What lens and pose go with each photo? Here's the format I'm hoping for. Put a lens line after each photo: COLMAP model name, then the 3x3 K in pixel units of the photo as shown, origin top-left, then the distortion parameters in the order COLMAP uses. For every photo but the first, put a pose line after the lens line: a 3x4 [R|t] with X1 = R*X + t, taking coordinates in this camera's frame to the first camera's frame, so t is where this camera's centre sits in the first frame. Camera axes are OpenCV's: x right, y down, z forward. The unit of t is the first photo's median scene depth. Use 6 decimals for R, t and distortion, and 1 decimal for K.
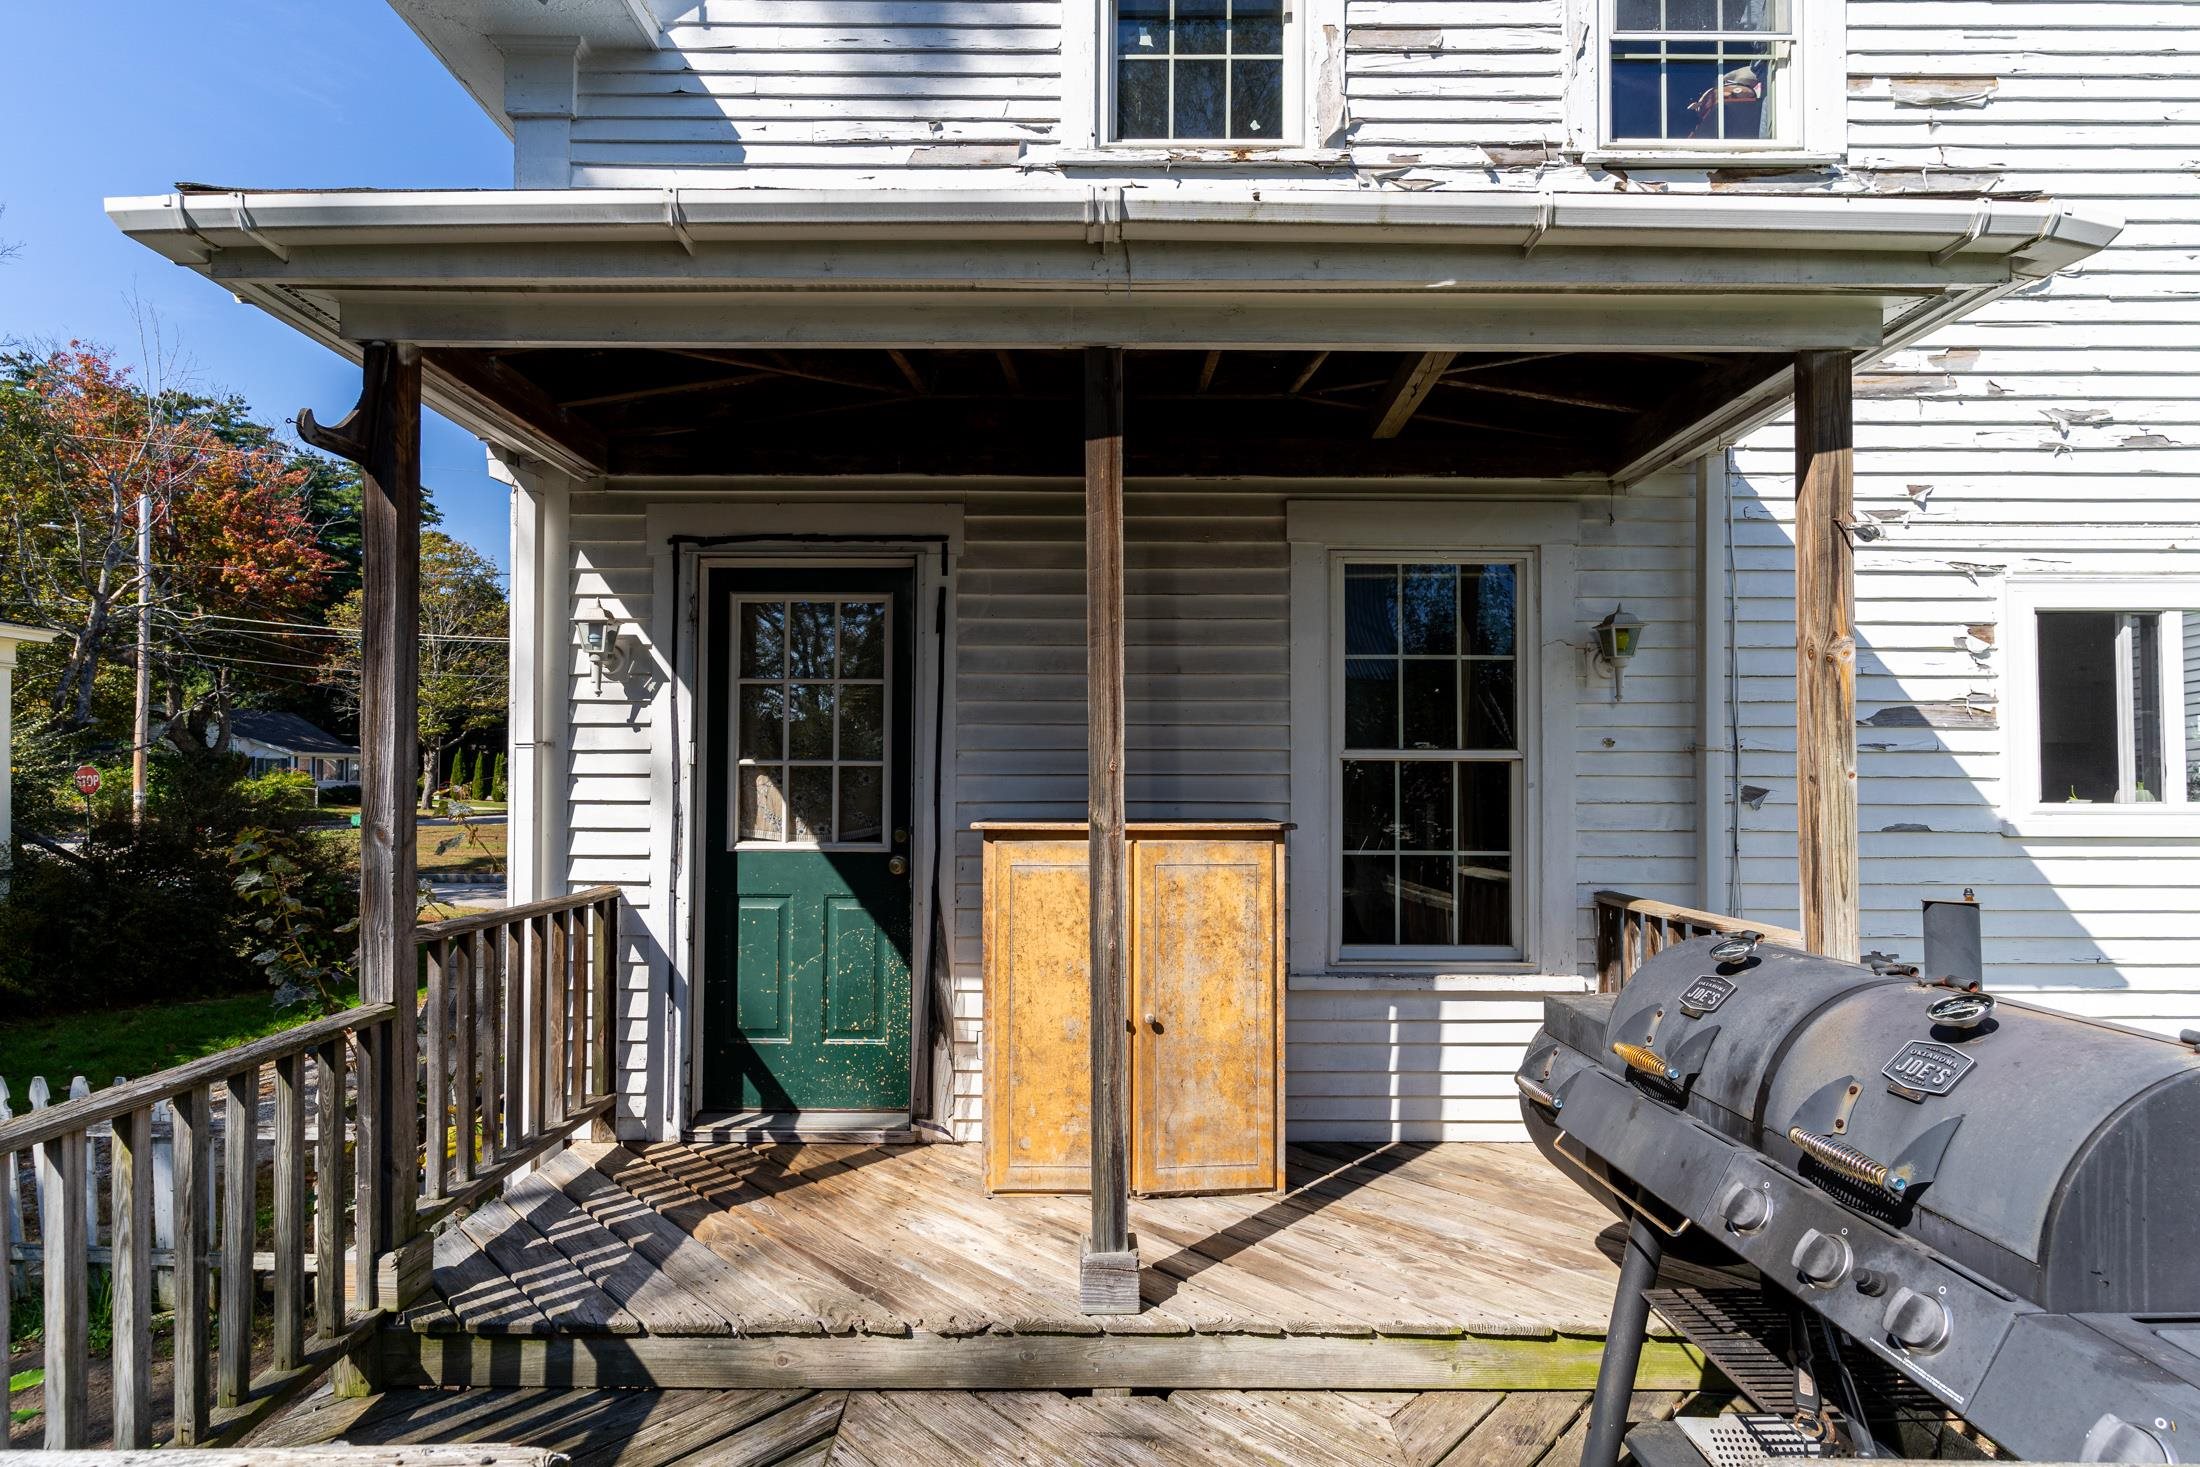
lens RADIAL K [[1062.6, 0, 1095.2], [0, 1062.6, 767.2], [0, 0, 1]] dist [0.002358, 0.000314]
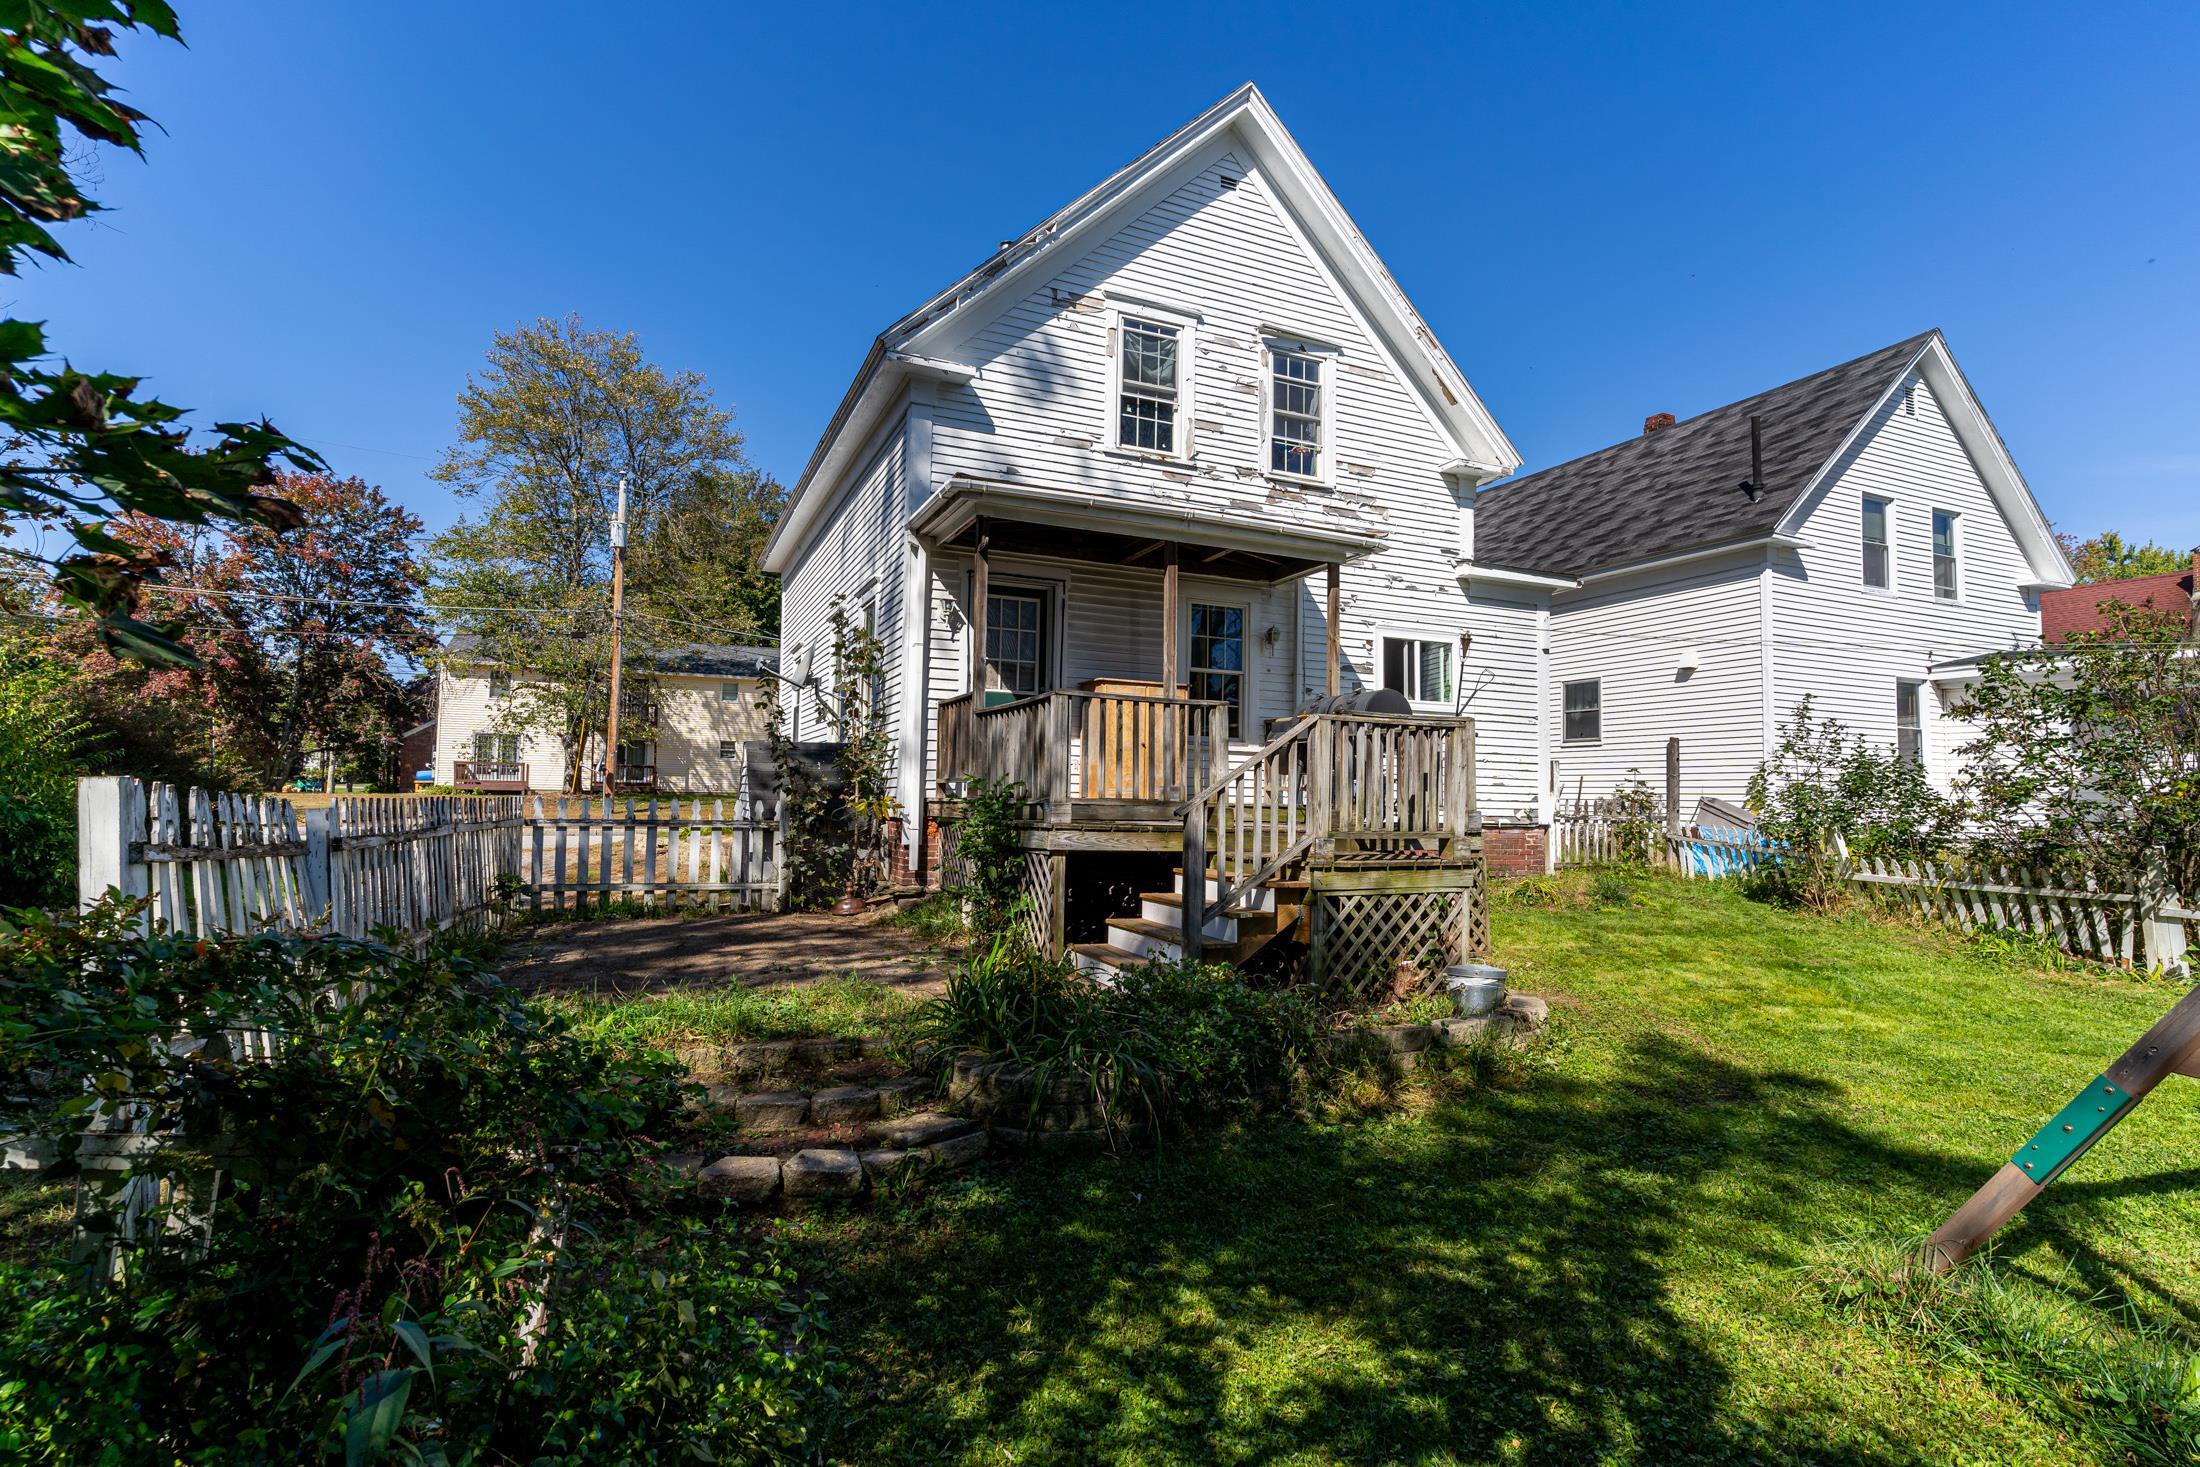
lens RADIAL K [[1050.6, 0, 1100.0], [0, 1050.6, 733.5], [0, 0, 1]] dist [0.002256, 0.000370]
pose [[0.912893, 0.039479, 0.406286, -1.137073], [-0.022198, 0.998641, -0.047161, 0.301687], [-0.407596, 0.034034, 0.912528, -1.488177]]
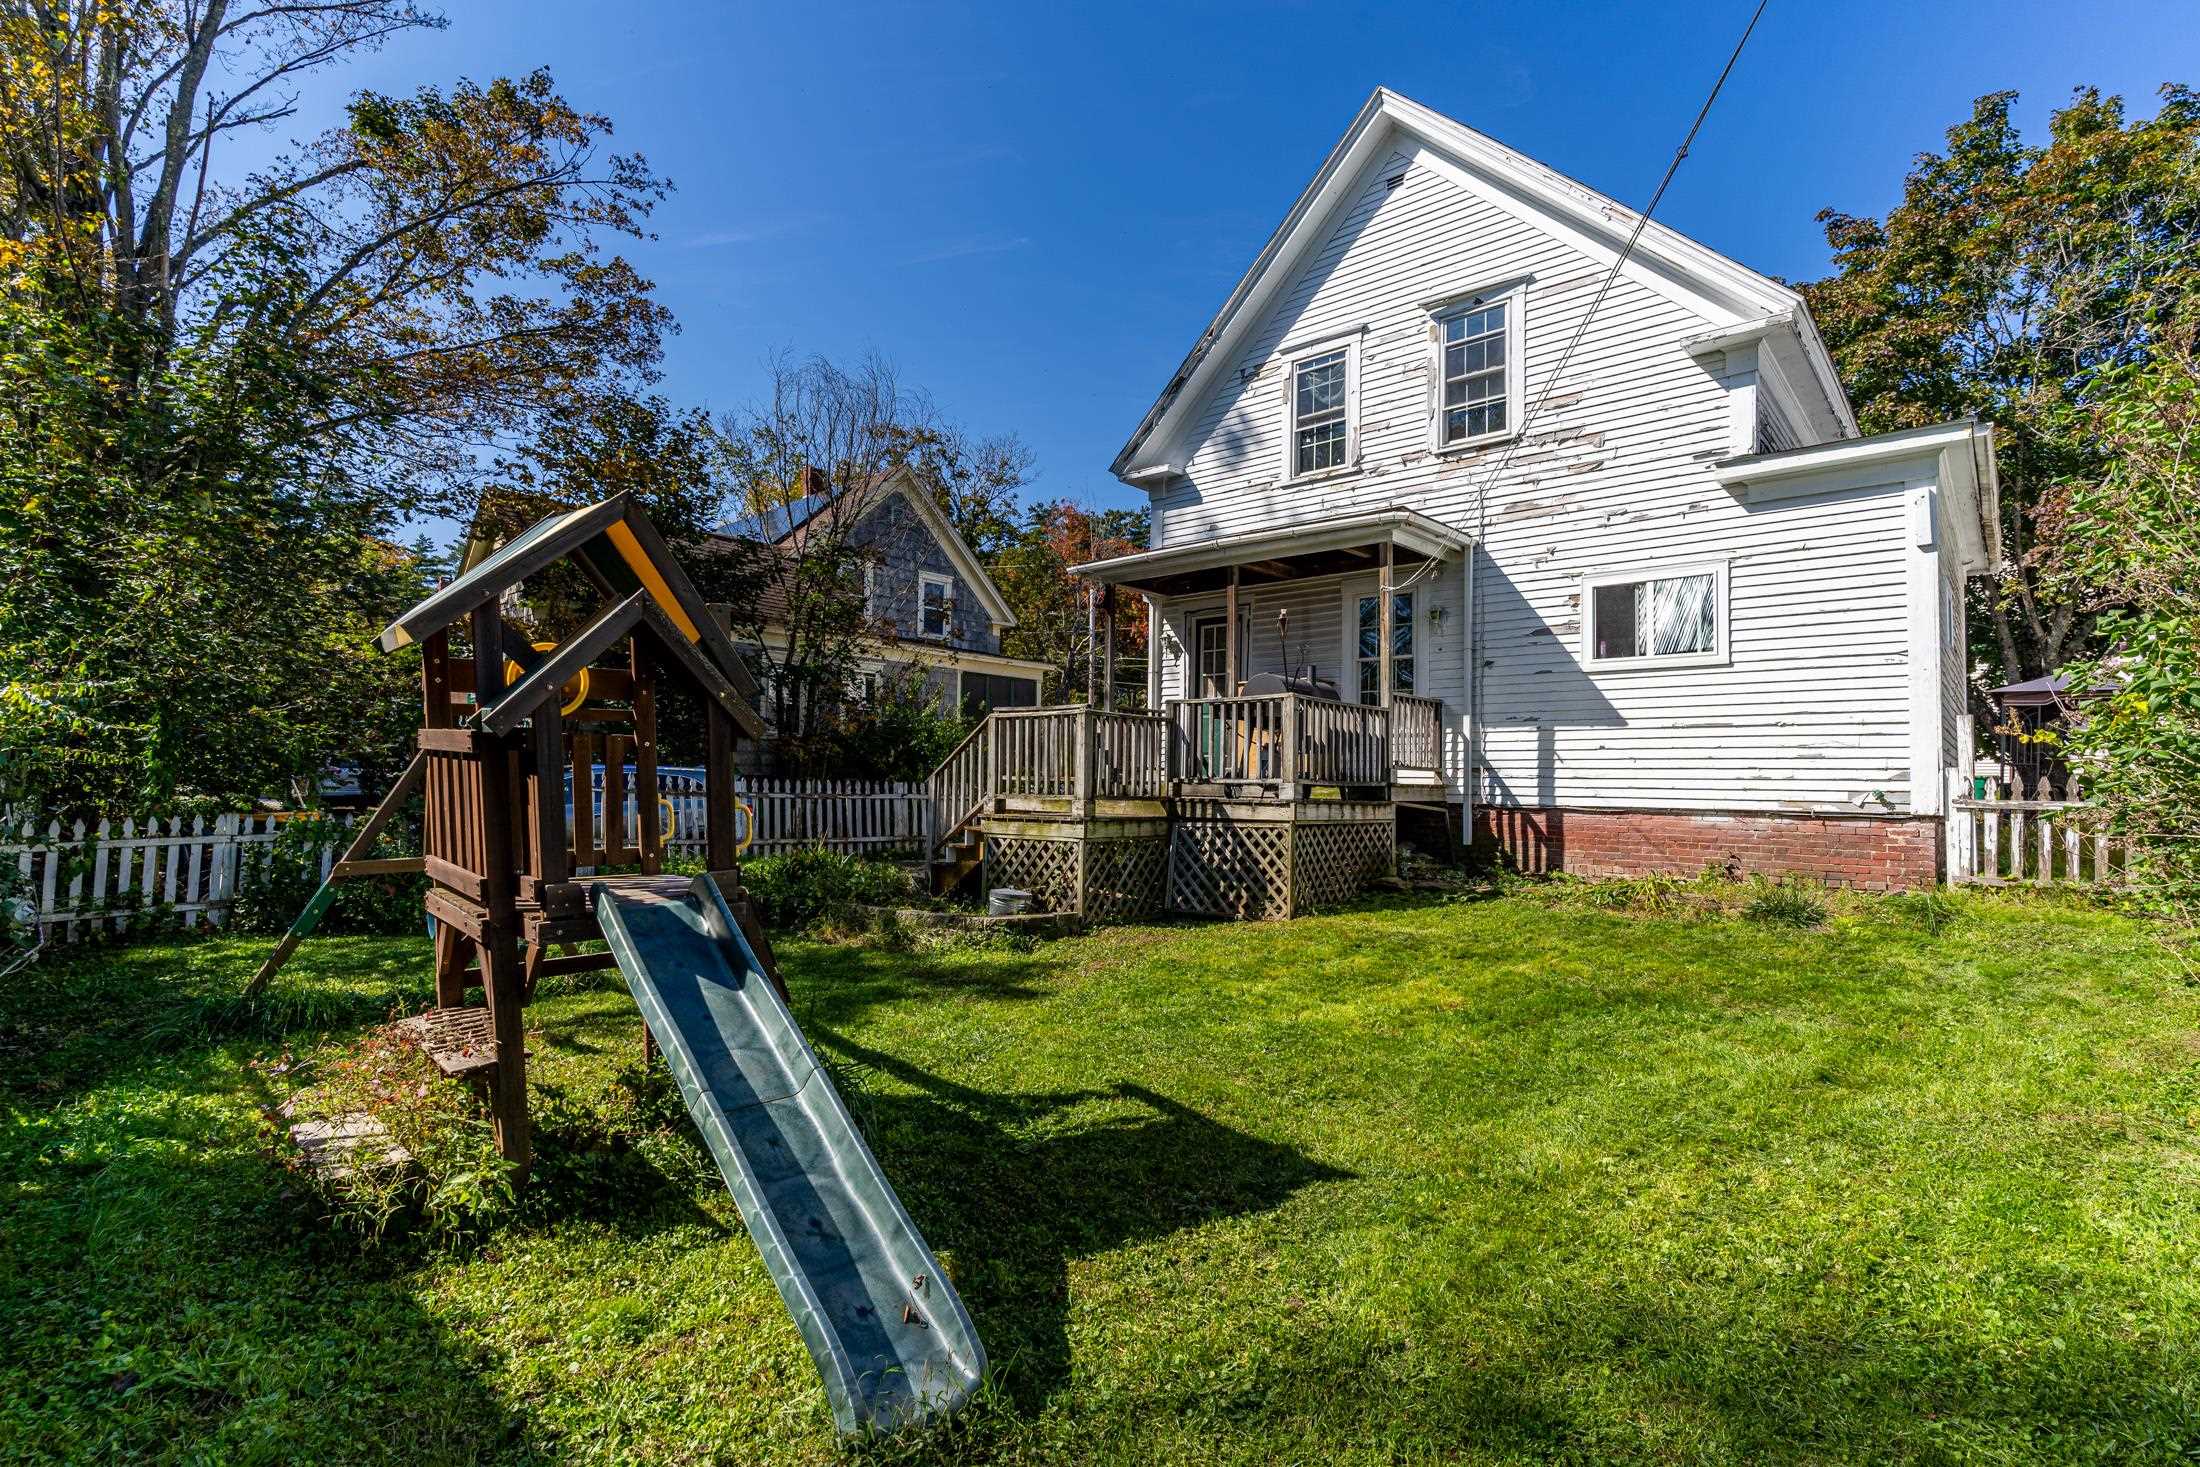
lens RADIAL K [[1050.6, 0, 1100.0], [0, 1050.6, 733.5], [0, 0, 1]] dist [0.002256, 0.000370]
pose [[0.747296, -0.023666, -0.664069, 1.692288], [-0.005895, 0.999090, -0.042239, 0.334949], [0.664465, 0.035480, 0.746477, -1.770134]]
